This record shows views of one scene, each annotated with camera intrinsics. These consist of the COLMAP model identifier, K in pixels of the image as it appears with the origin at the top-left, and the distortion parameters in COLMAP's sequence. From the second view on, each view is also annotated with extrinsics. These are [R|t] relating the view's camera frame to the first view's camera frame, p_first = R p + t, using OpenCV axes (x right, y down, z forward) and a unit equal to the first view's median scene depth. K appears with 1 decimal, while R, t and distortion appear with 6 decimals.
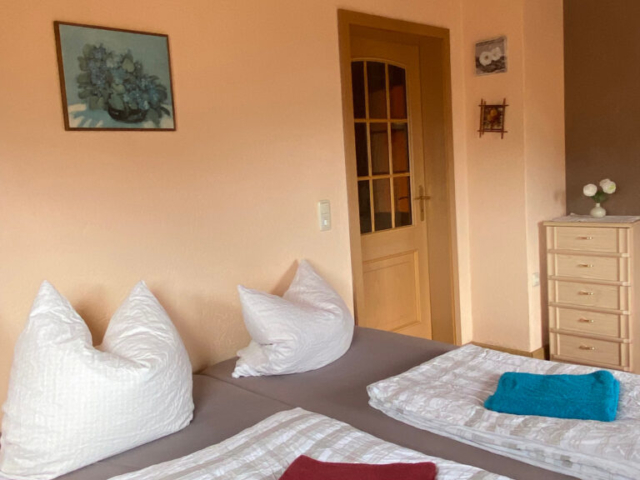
lens RADIAL K [[617.5, 0, 320.0], [0, 617.5, 240.0], [0, 0, 1]] dist [0.036712, -0.000687]
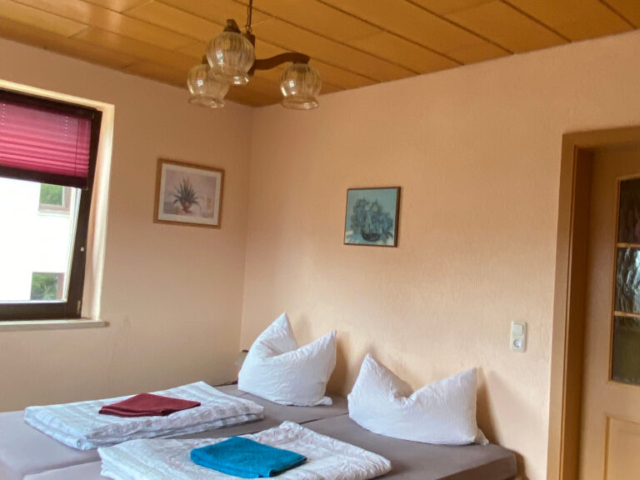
lens RADIAL K [[617.5, 0, 320.0], [0, 617.5, 240.0], [0, 0, 1]] dist [0.036712, -0.000687]
pose [[-0.008349, 0.038710, -0.999216, 1.375274], [-0.179072, 0.983039, 0.039580, -0.236263], [0.983800, 0.179262, -0.001275, 0.874239]]
